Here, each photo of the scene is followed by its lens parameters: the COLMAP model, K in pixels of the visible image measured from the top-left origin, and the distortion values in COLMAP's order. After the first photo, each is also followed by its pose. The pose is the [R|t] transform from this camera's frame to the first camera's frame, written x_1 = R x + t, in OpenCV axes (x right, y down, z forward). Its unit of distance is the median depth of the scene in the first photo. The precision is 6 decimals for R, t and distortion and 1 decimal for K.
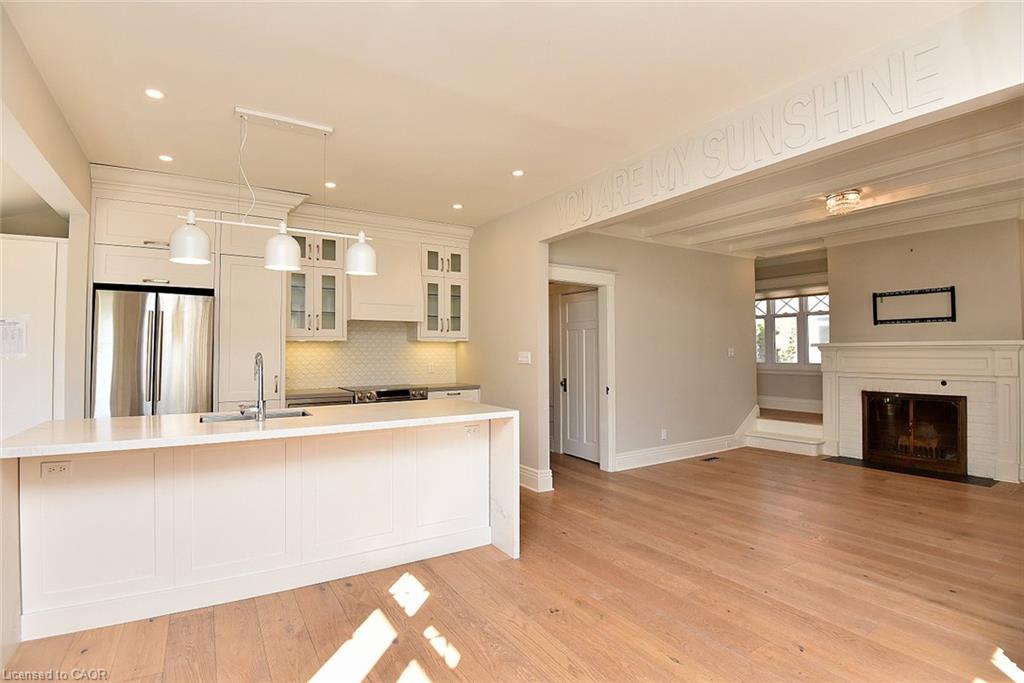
lens RADIAL K [[487.8, 0, 515.2], [0, 487.8, 340.2], [0, 0, 1]] dist [-0.023173, -0.012154]
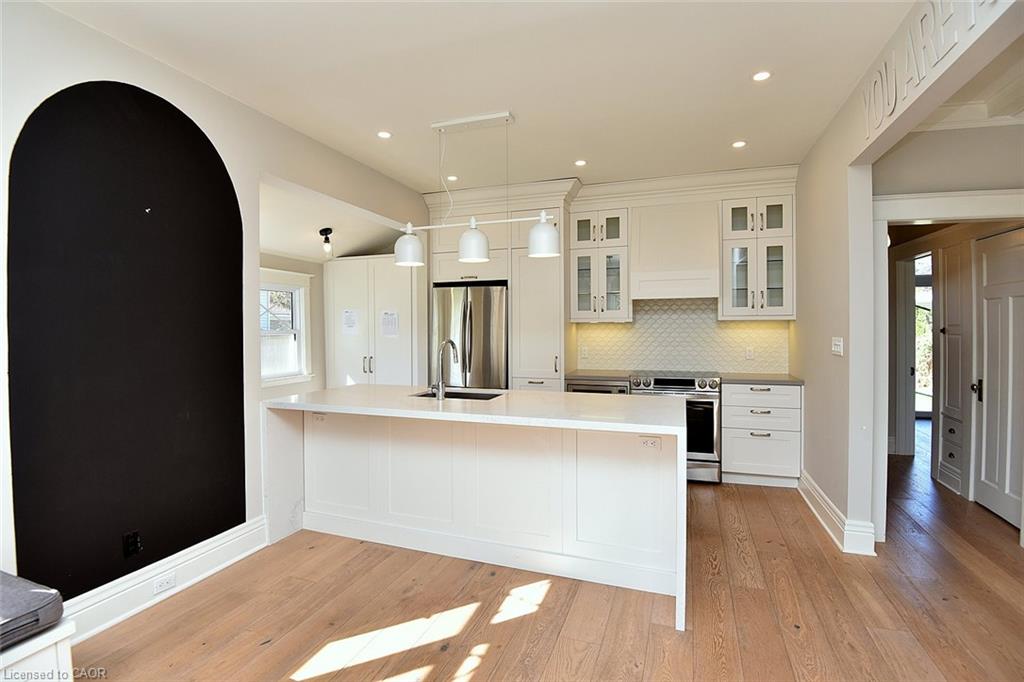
lens RADIAL K [[487.8, 0, 502.8], [0, 487.8, 331.2], [0, 0, 1]] dist [-0.023173, -0.012154]
pose [[0.612426, 0.004423, -0.790516, 0.255901], [0.022358, 0.999487, 0.022914, -0.008581], [0.790212, -0.031707, 0.612013, 0.237735]]
